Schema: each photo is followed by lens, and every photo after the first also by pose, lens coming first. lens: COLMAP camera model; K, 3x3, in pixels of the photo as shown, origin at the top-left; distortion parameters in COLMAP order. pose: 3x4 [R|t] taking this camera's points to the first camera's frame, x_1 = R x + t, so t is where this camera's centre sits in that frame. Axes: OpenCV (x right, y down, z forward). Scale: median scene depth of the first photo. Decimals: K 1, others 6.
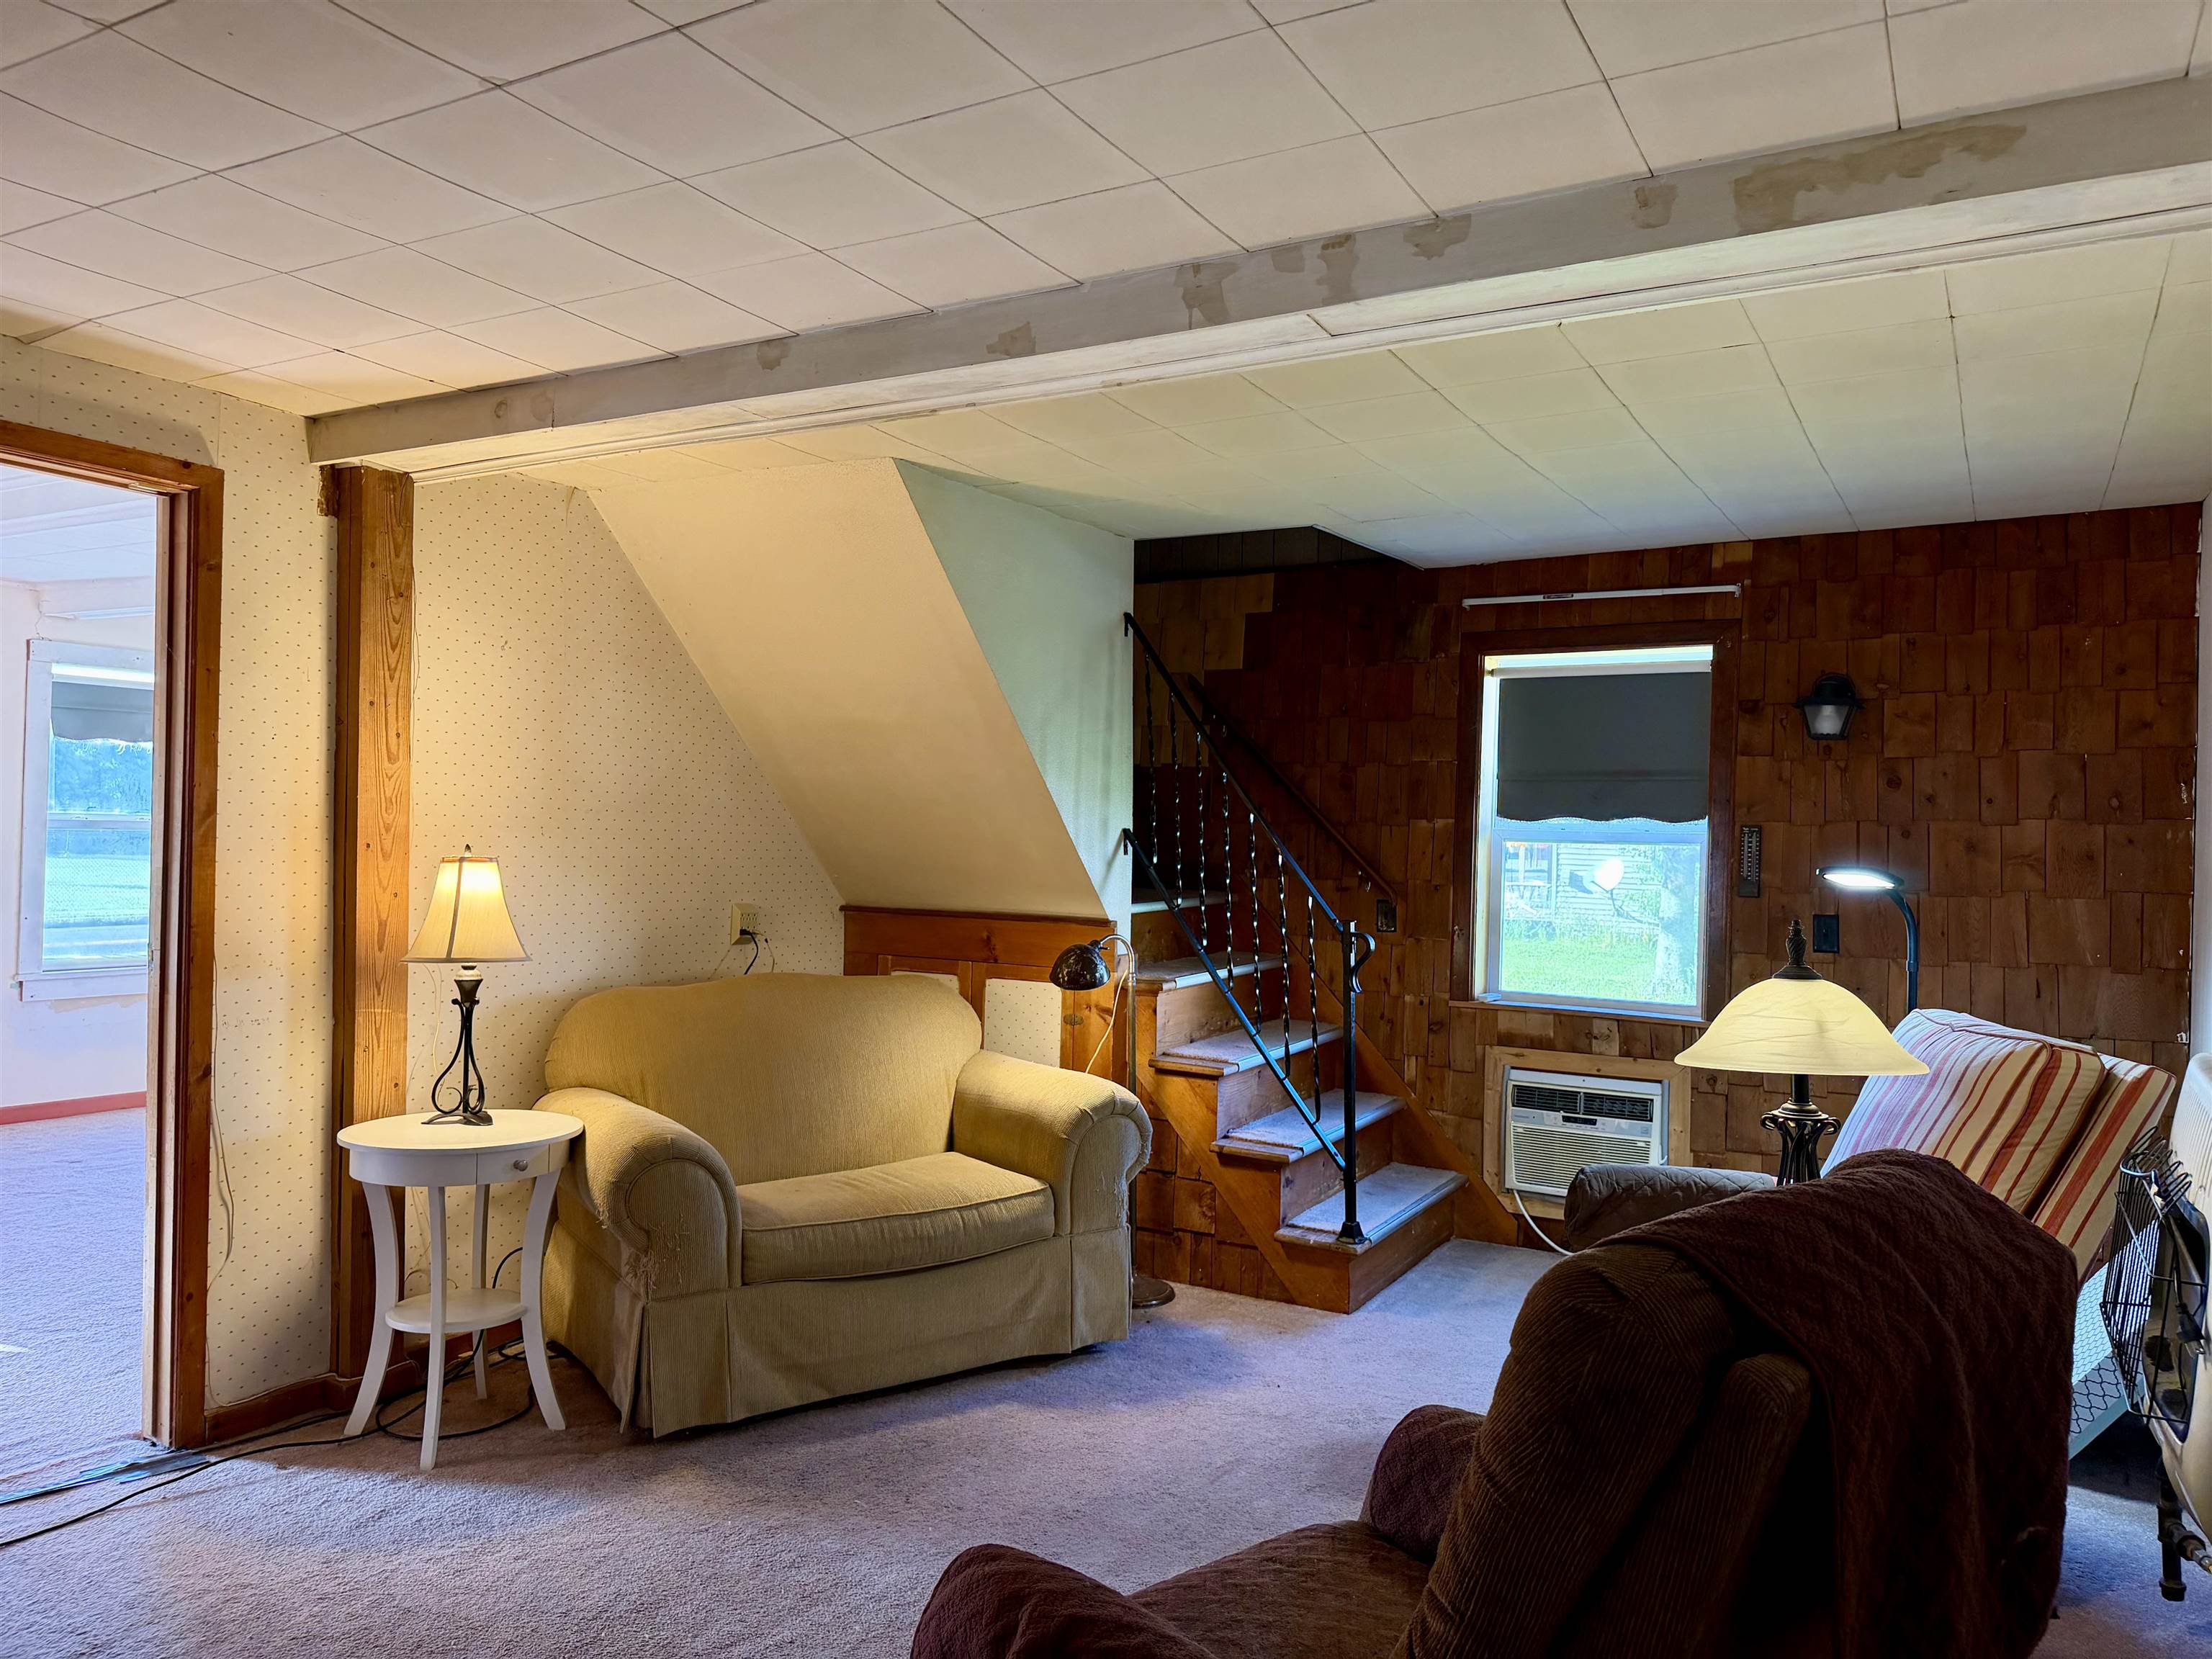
lens RADIAL K [[1553.0, 0, 1109.6], [0, 1553.0, 830.3], [0, 0, 1]] dist [0.132862, -0.171403]
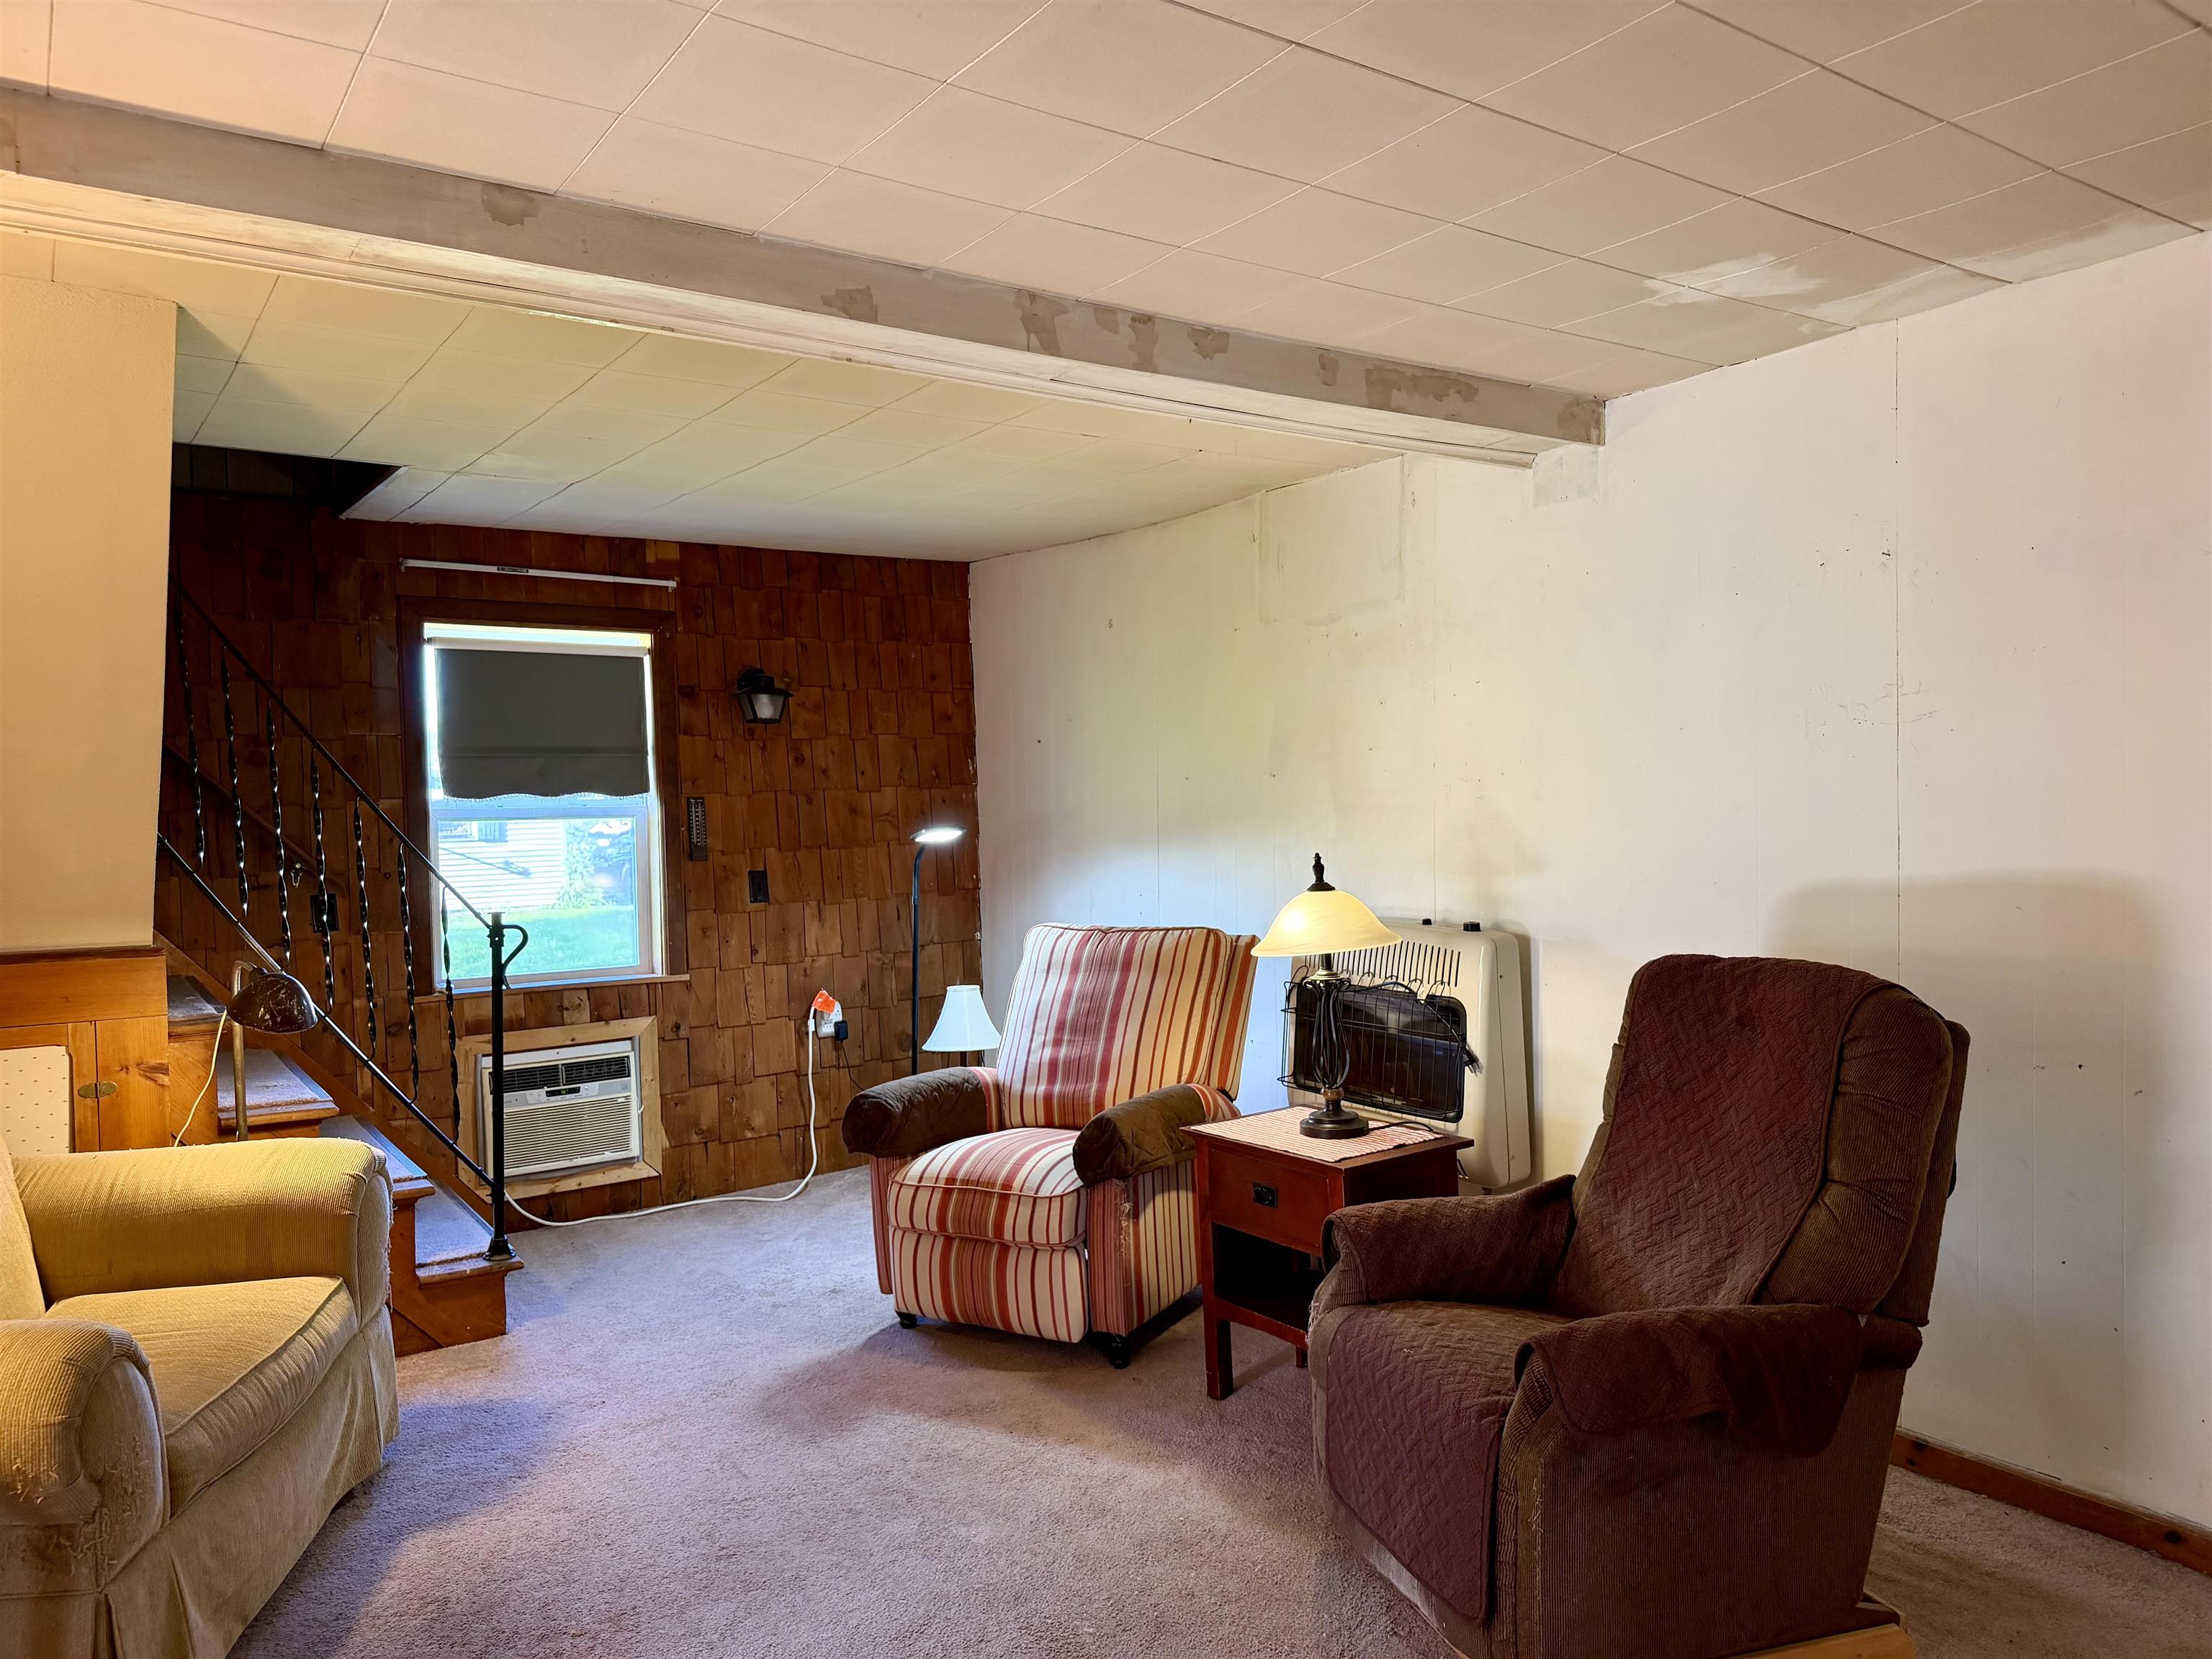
lens RADIAL K [[1553.0, 0, 1109.6], [0, 1553.0, 830.3], [0, 0, 1]] dist [0.132862, -0.171403]
pose [[0.432826, -0.047092, 0.900247, -0.481745], [0.028590, 0.998849, 0.038505, -0.014268], [-0.901024, 0.009072, 0.433674, 0.250920]]
